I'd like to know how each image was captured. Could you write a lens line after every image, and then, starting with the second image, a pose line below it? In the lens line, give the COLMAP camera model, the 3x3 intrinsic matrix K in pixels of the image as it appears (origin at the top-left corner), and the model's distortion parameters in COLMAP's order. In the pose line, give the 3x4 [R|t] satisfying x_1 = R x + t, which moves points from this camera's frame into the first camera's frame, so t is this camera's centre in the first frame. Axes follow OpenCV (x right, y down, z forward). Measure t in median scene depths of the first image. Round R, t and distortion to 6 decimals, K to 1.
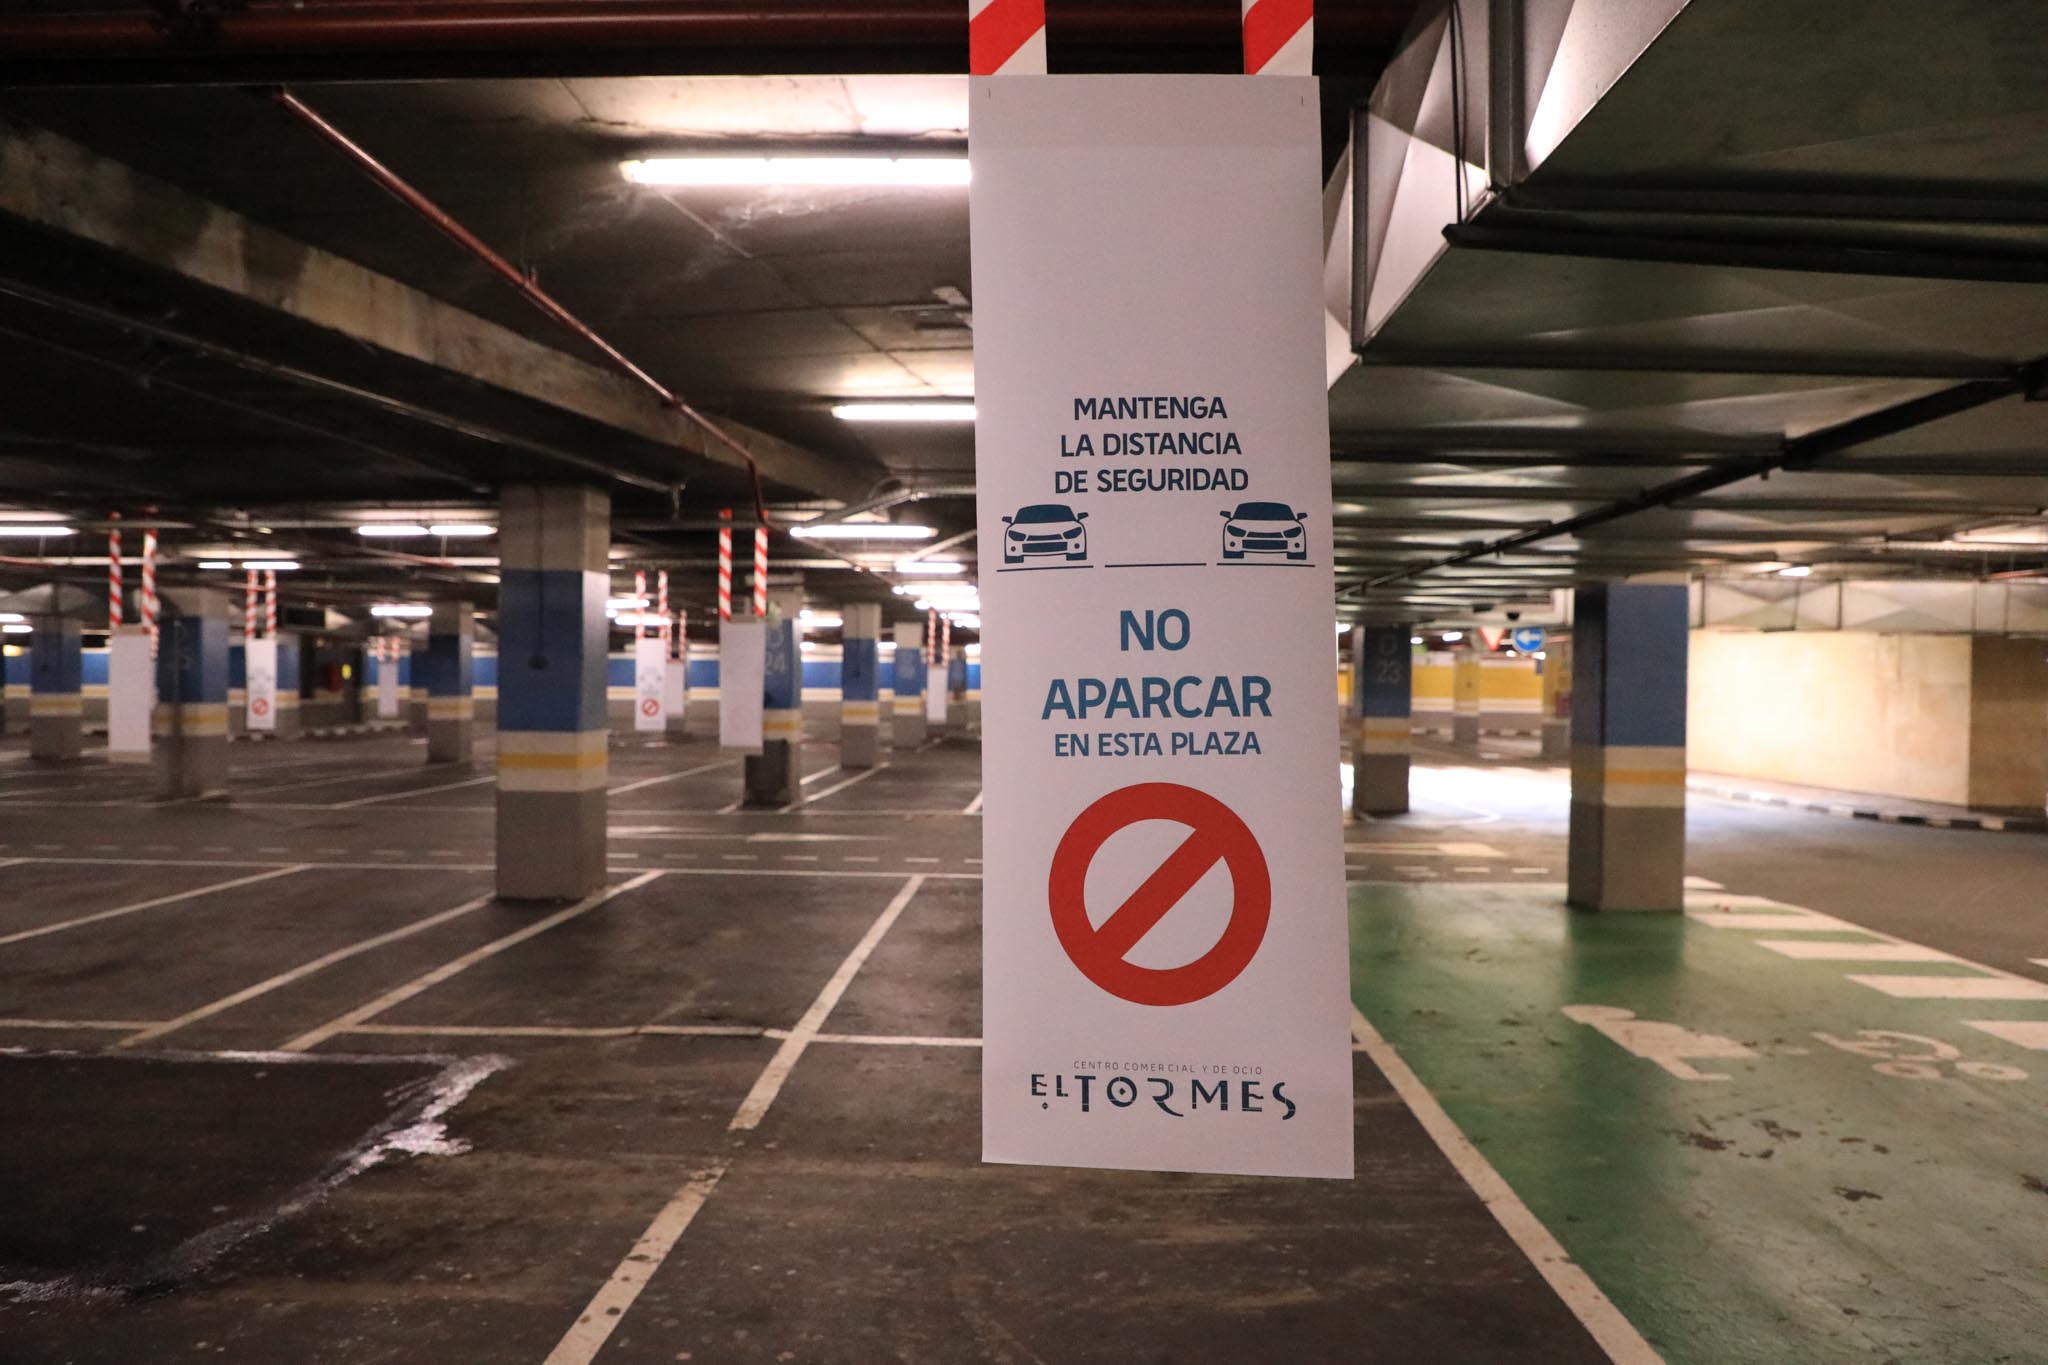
lens RADIAL K [[1445.4, 0, 1024.0], [0, 1445.4, 682.5], [0, 0, 1]] dist [0.002036, 0.005863]
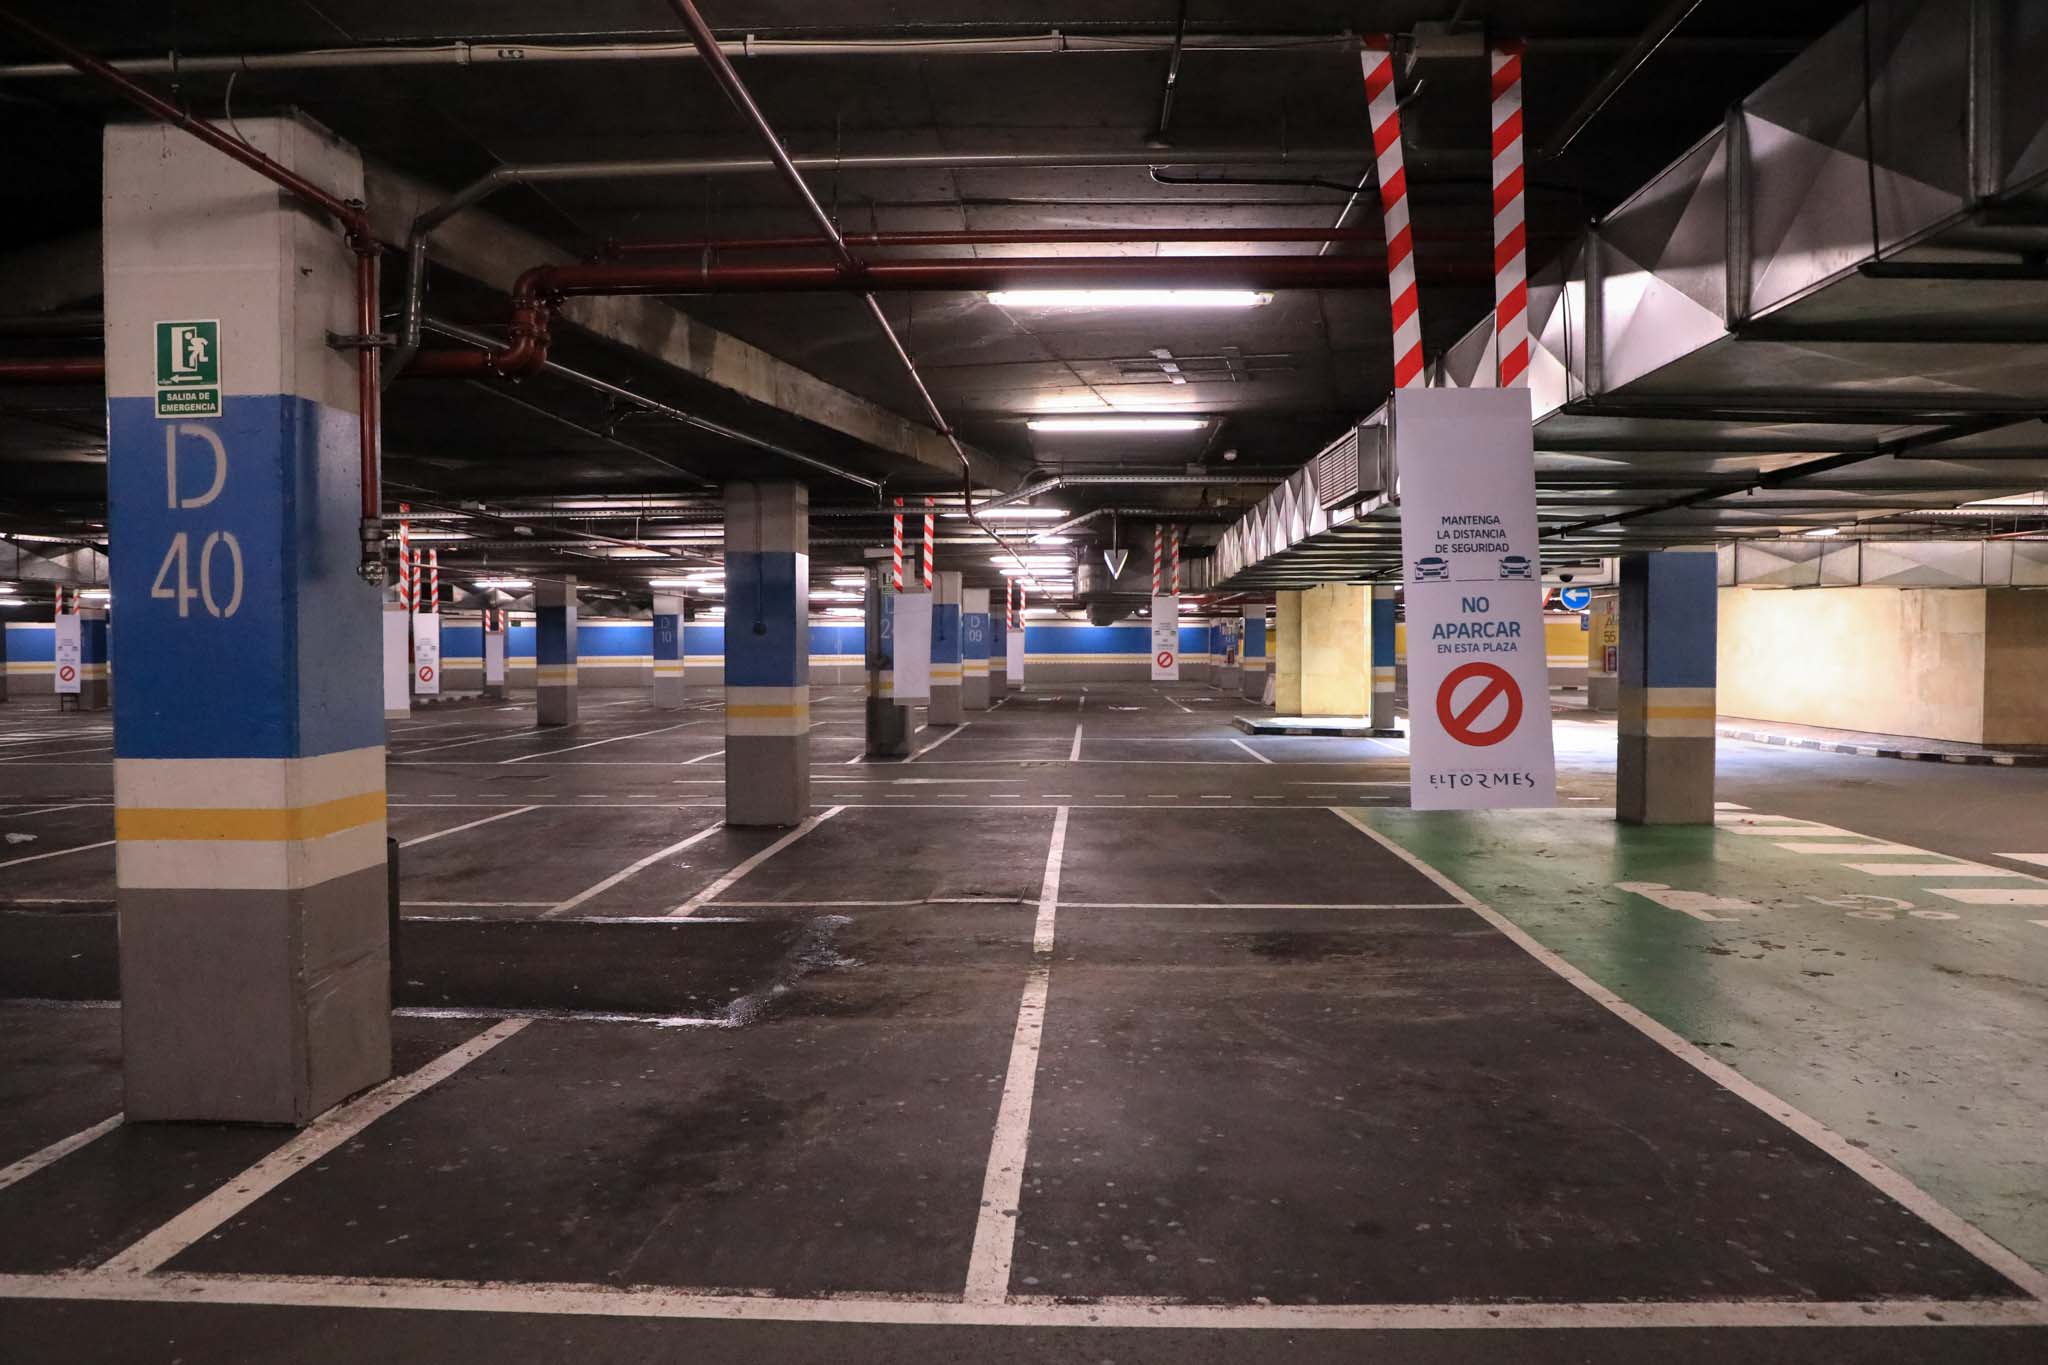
lens RADIAL K [[1524.2, 0, 1029.1], [0, 1524.2, 696.4], [0, 0, 1]] dist [0.005087, 0.008102]
pose [[0.999908, -0.012881, -0.004347, -0.106628], [0.013012, 0.999413, 0.031685, 0.004782], [0.003936, -0.031738, 0.999488, -0.268506]]
